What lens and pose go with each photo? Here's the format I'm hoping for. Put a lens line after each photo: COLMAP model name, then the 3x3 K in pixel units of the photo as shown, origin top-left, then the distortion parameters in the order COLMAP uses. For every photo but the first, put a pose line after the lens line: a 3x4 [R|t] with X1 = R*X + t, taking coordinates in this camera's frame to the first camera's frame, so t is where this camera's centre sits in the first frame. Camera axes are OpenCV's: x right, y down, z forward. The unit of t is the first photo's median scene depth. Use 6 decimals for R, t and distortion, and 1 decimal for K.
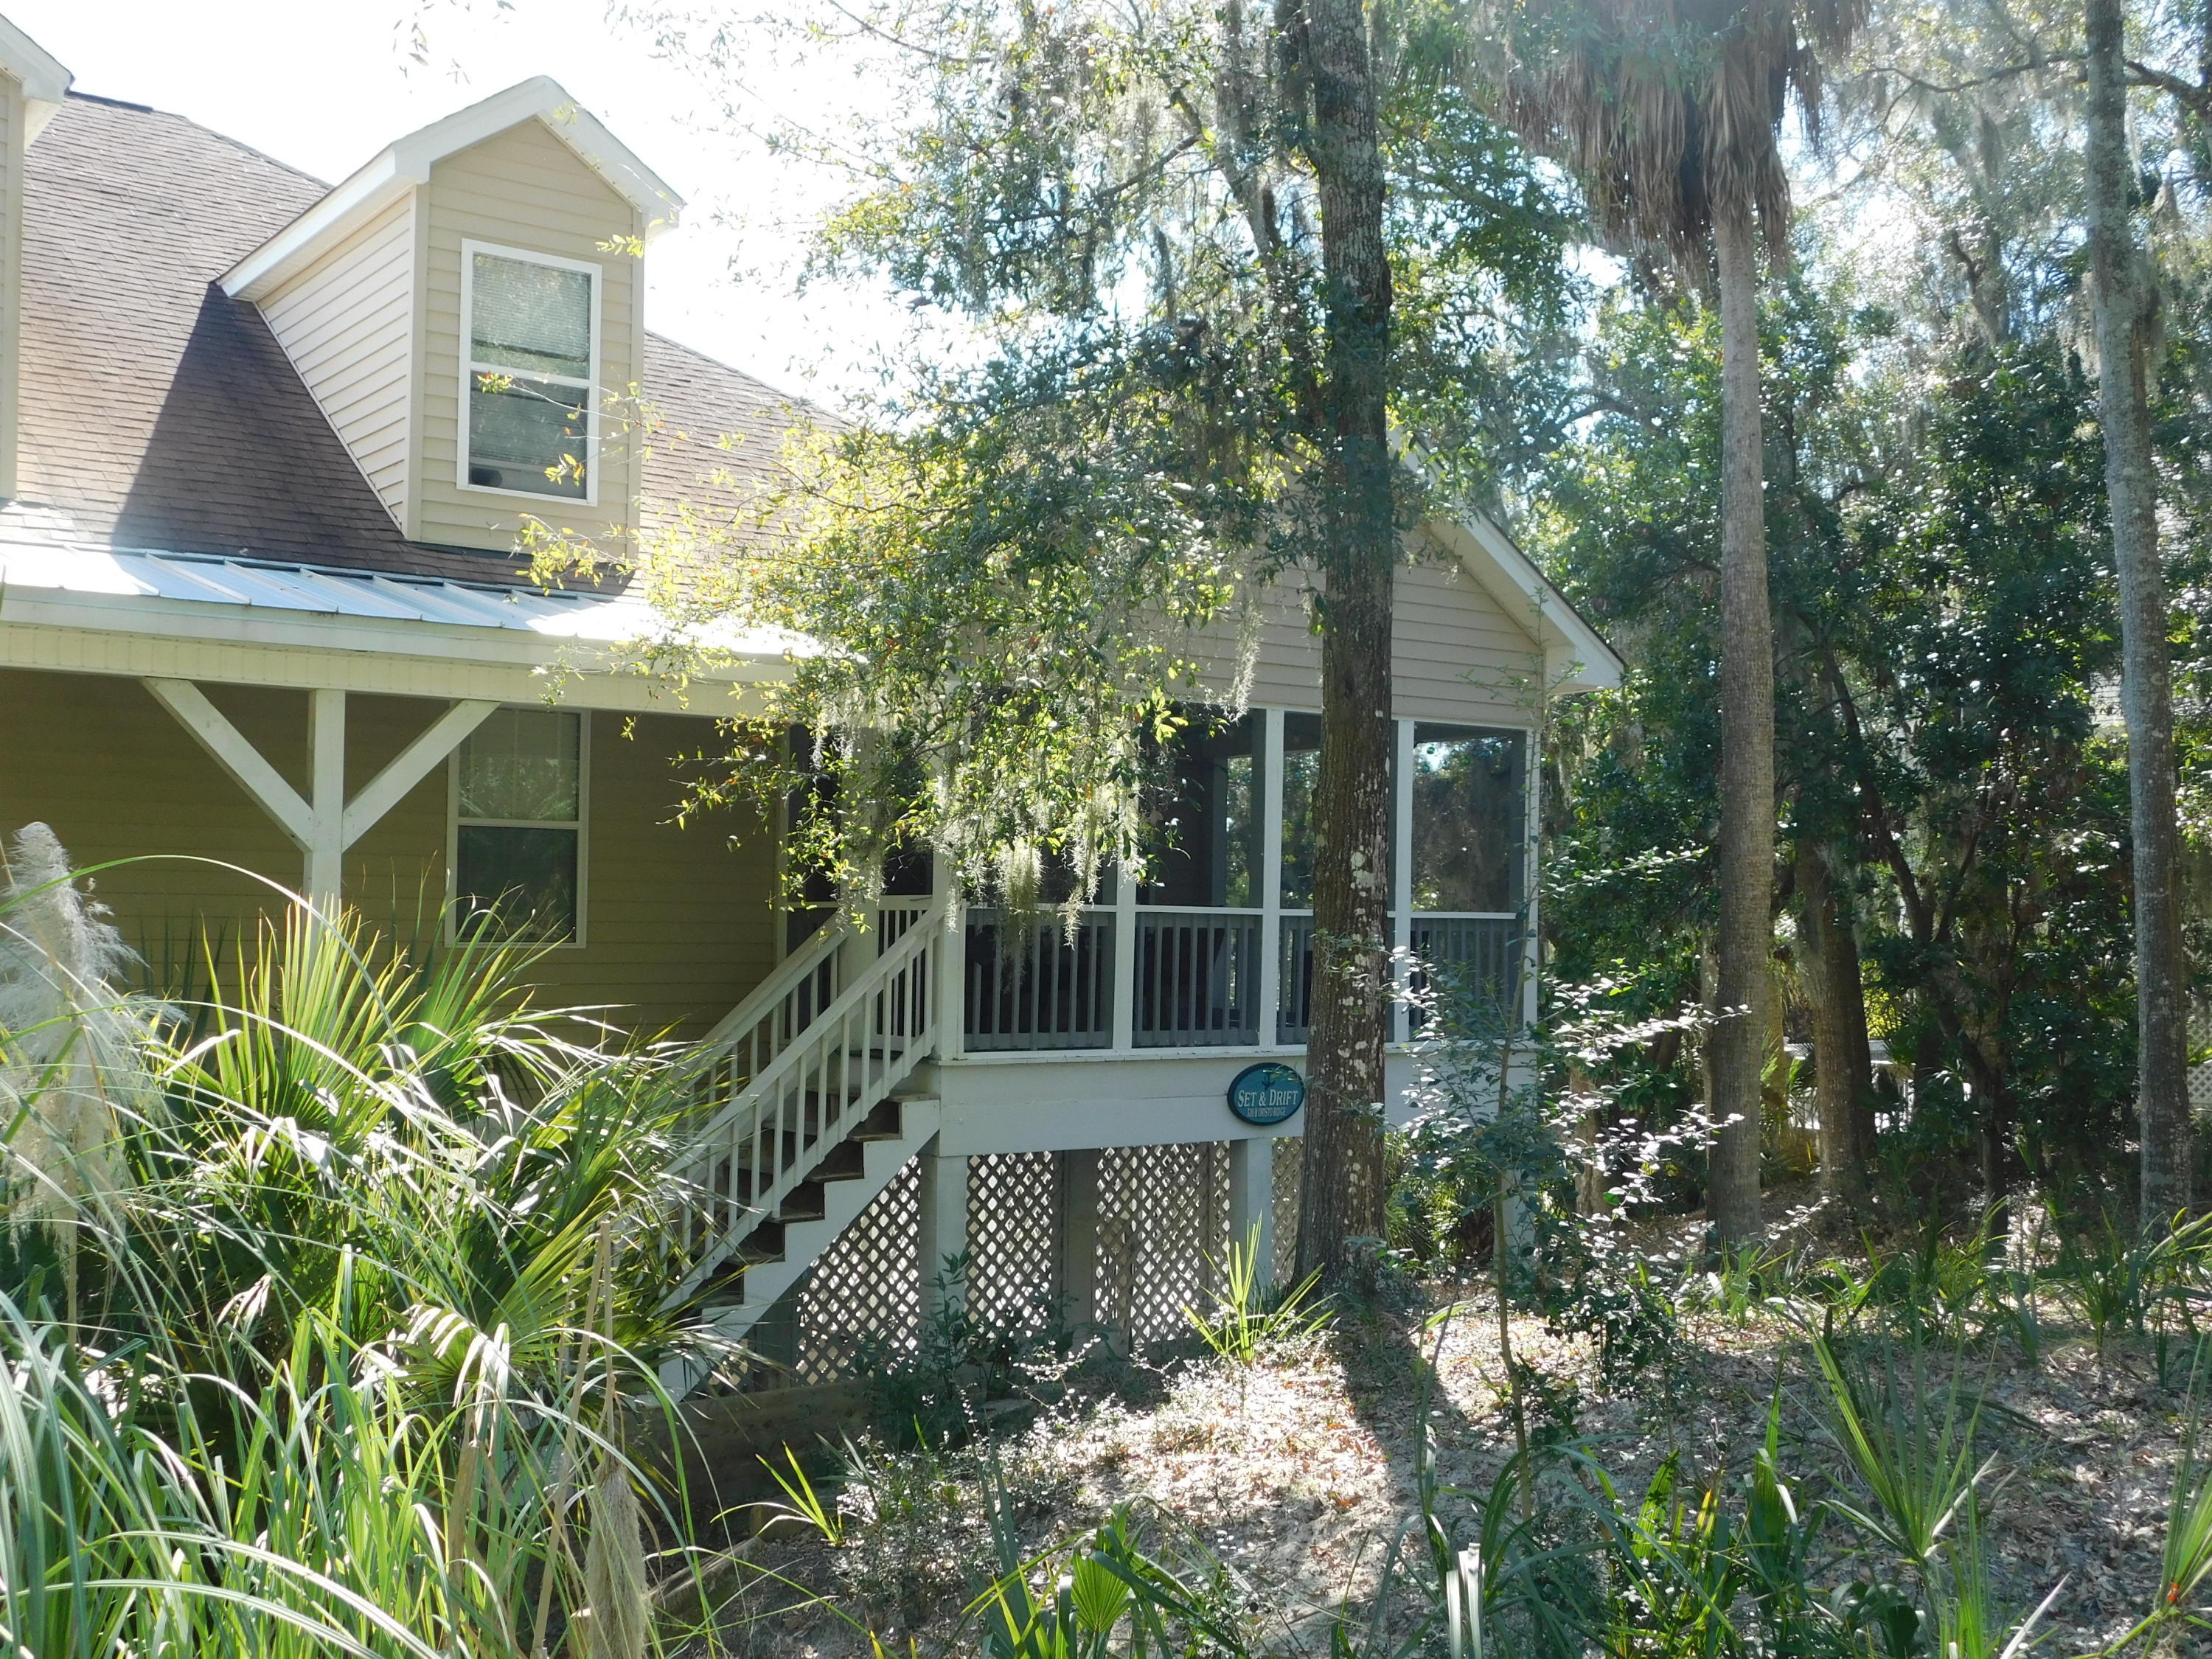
lens RADIAL K [[2336.3, 0, 1106.1], [0, 2336.3, 833.7], [0, 0, 1]] dist [-0.005709, 0.000000]
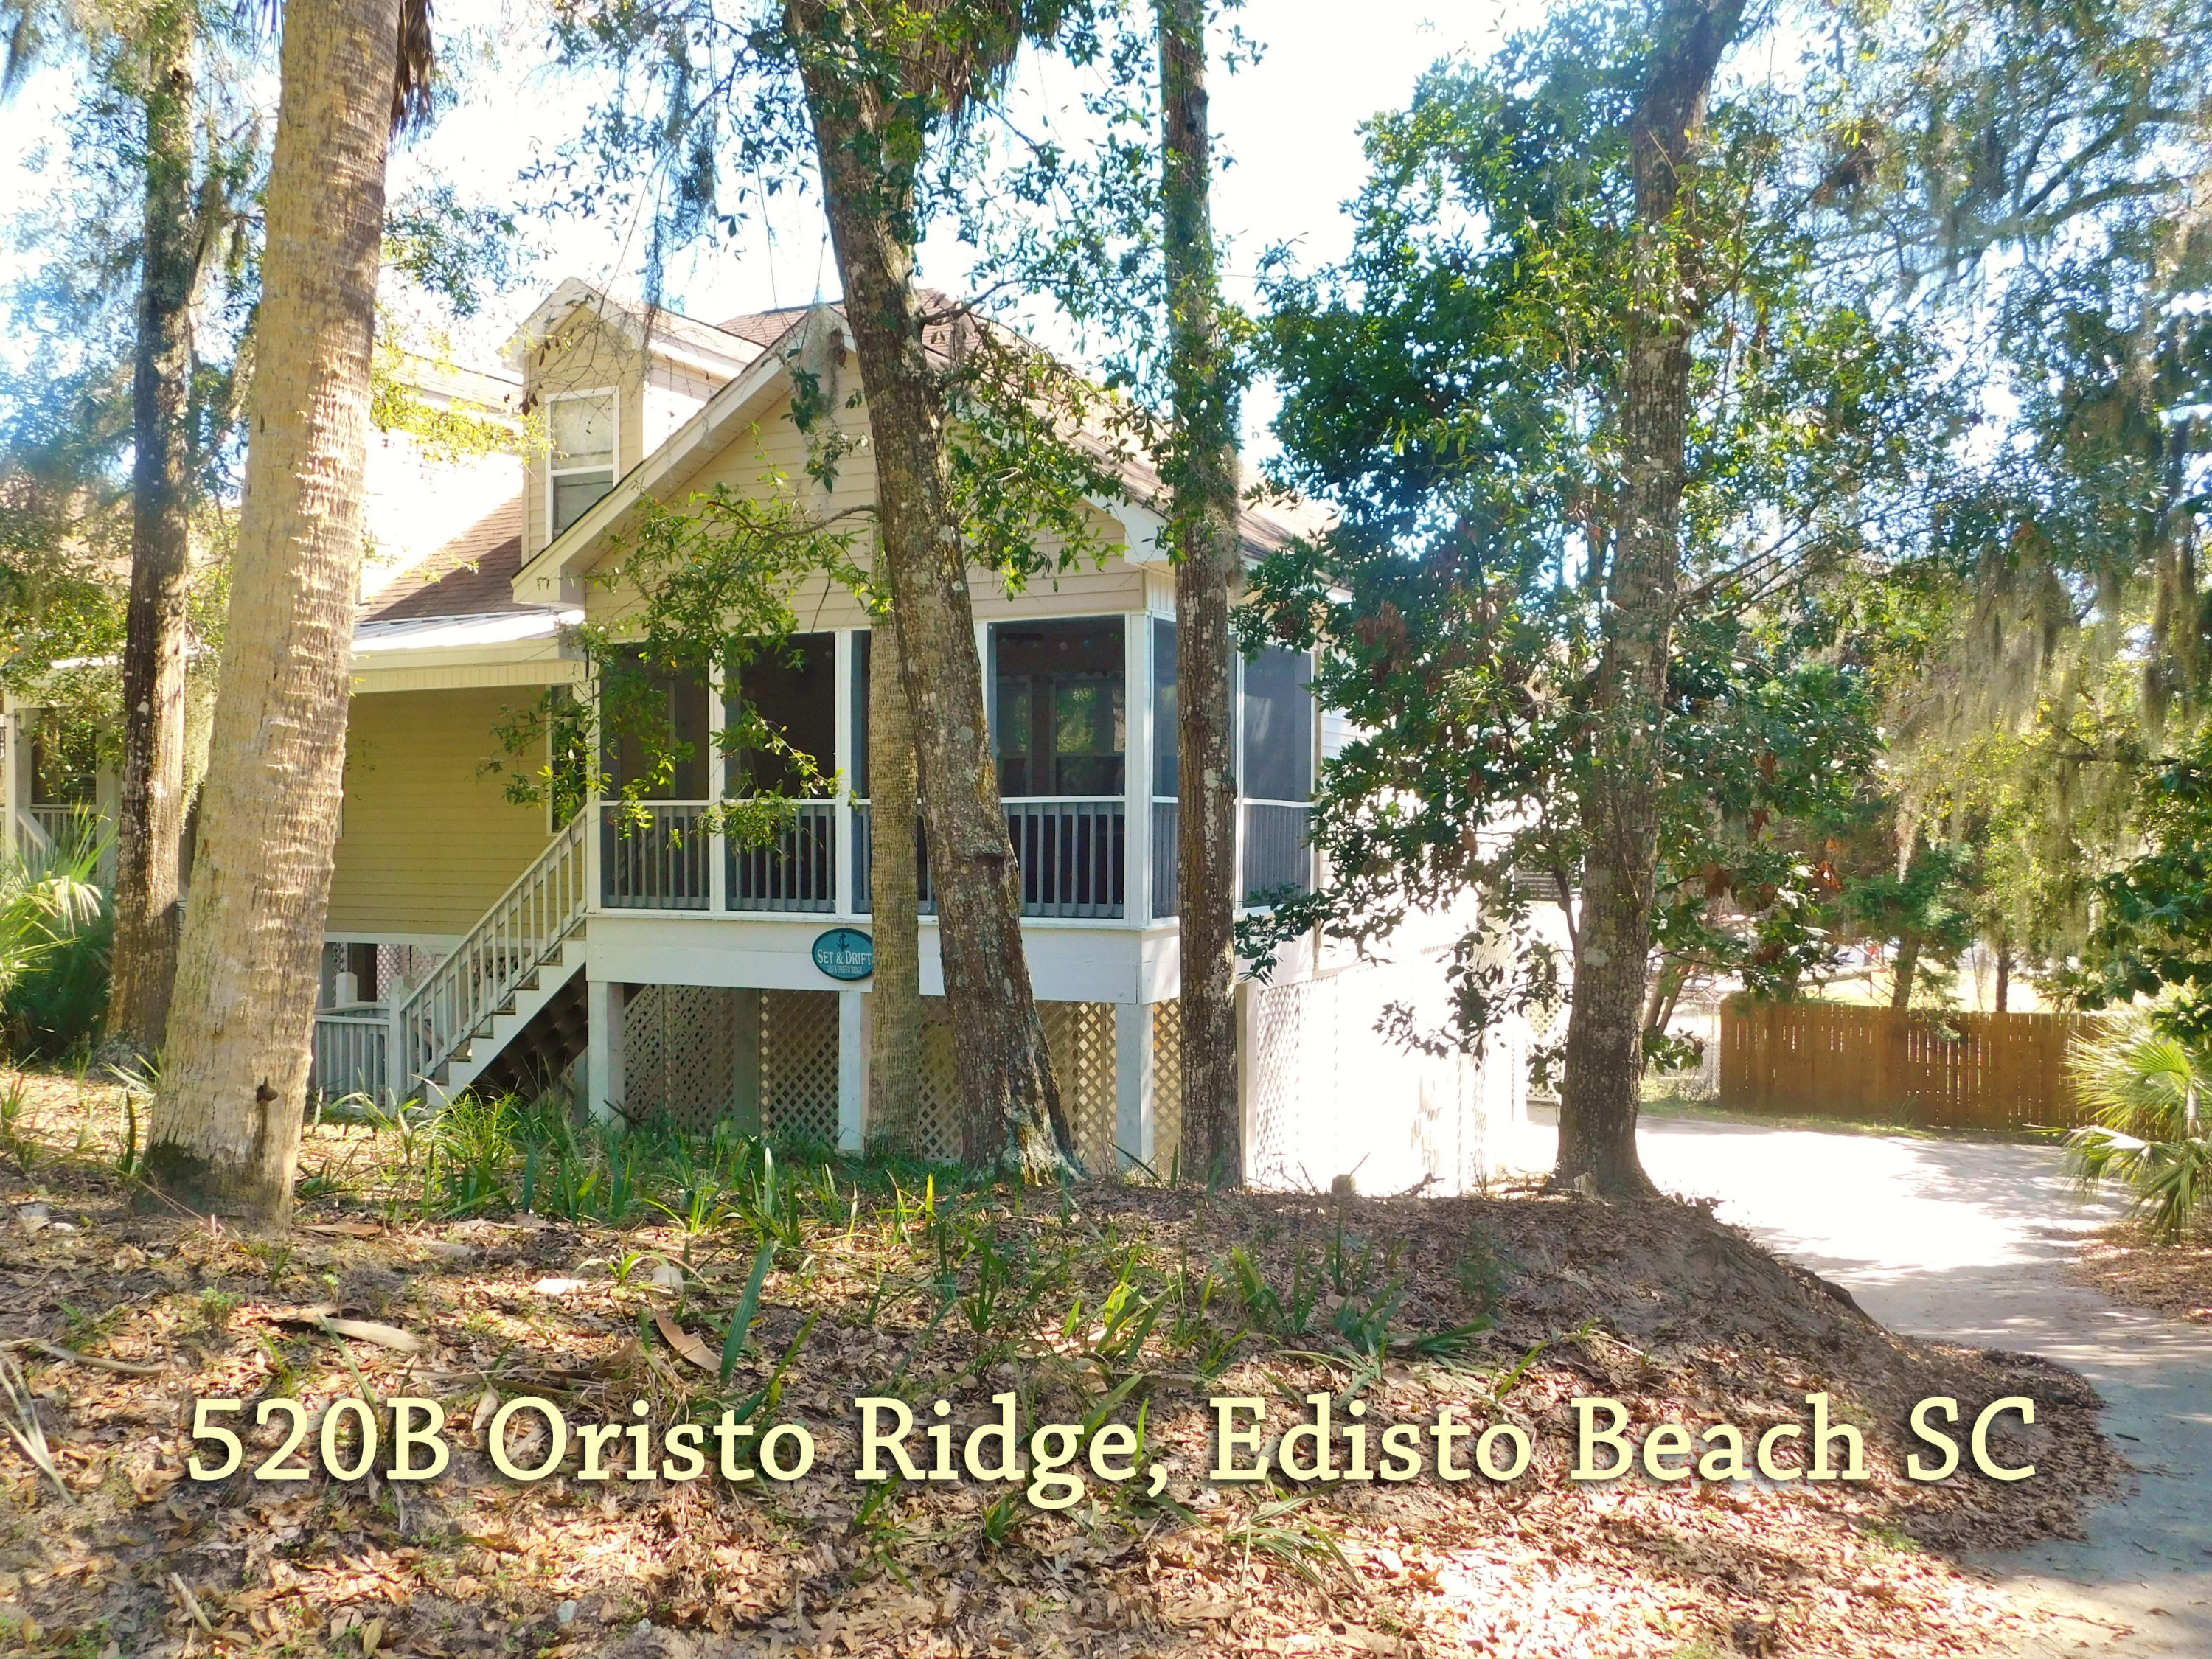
lens RADIAL K [[1917.4, 0, 1107.9], [0, 1917.4, 827.7], [0, 0, 1]] dist [-0.021621, -0.003006]
pose [[0.516596, -0.004156, -0.856219, 0.993424], [0.041936, 0.998911, 0.020454, 0.032227], [0.855201, -0.046473, 0.516208, 0.618632]]
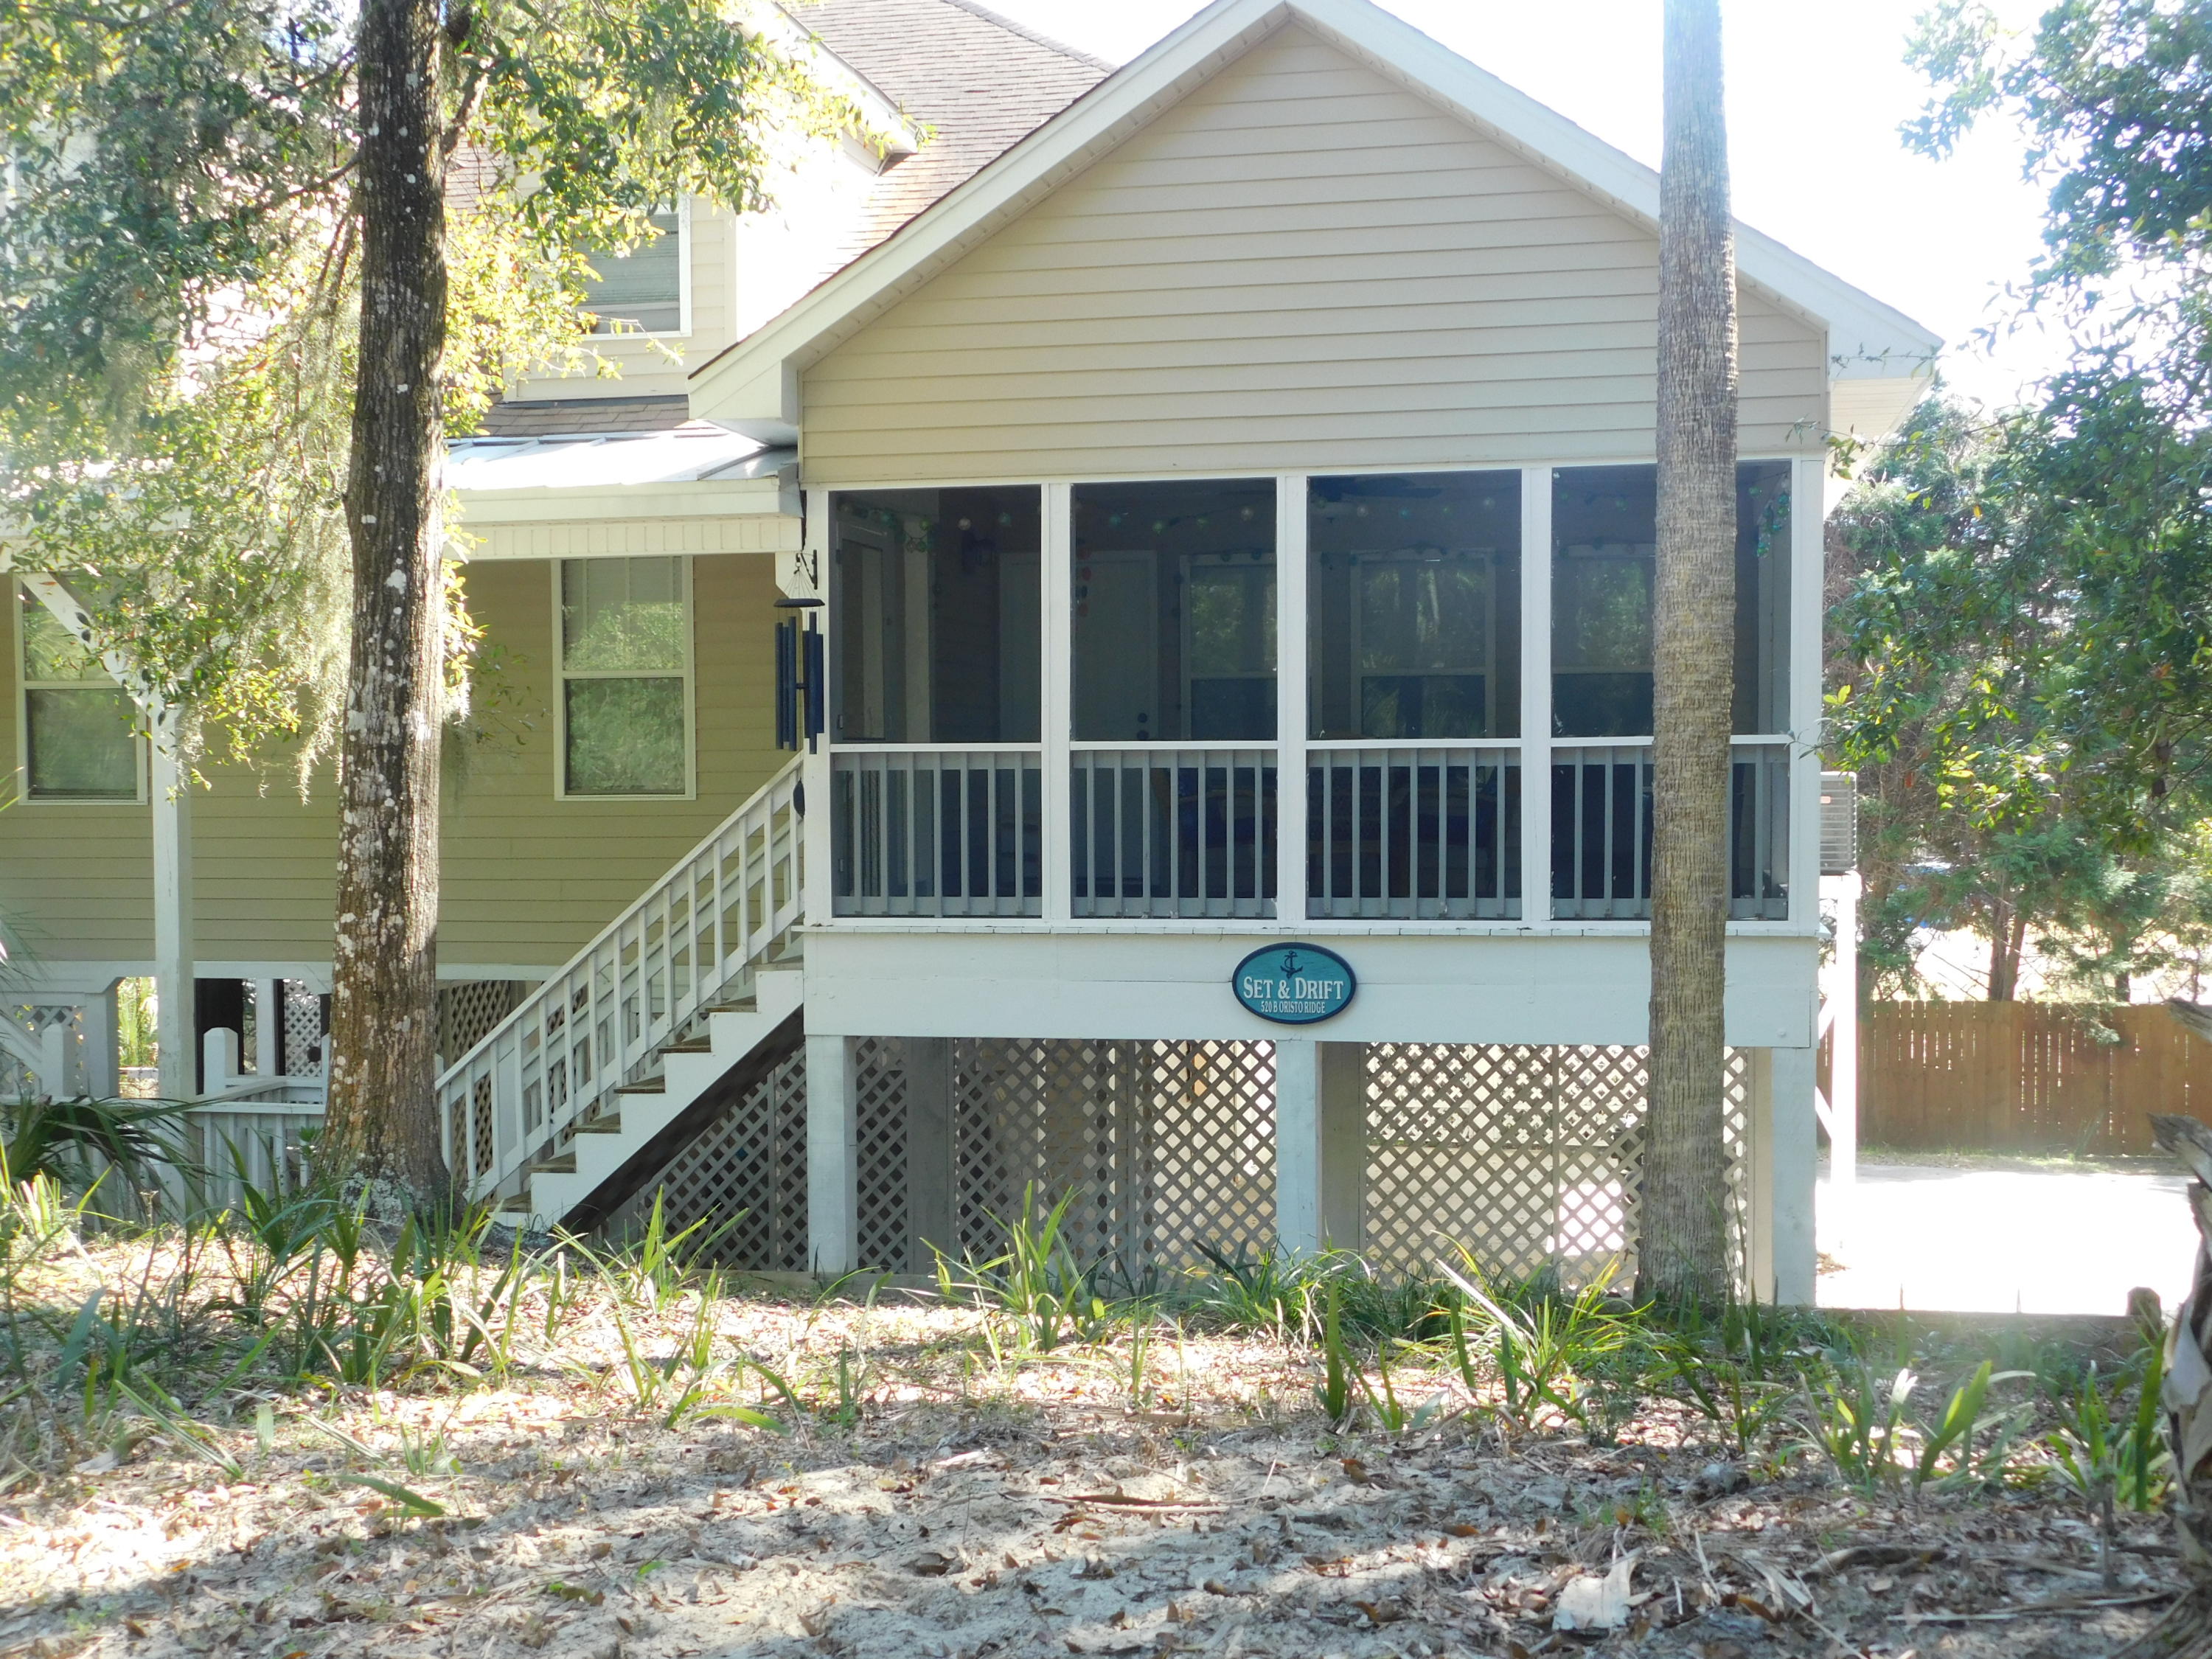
lens RADIAL K [[2587.7, 0, 1105.1], [0, 2587.7, 826.4], [0, 0, 1]] dist [0.016058, 0.000000]
pose [[0.705539, 0.003693, -0.708661, 0.641321], [0.041895, 0.998020, 0.046912, 0.017181], [0.707431, -0.062787, 0.703988, 0.362898]]
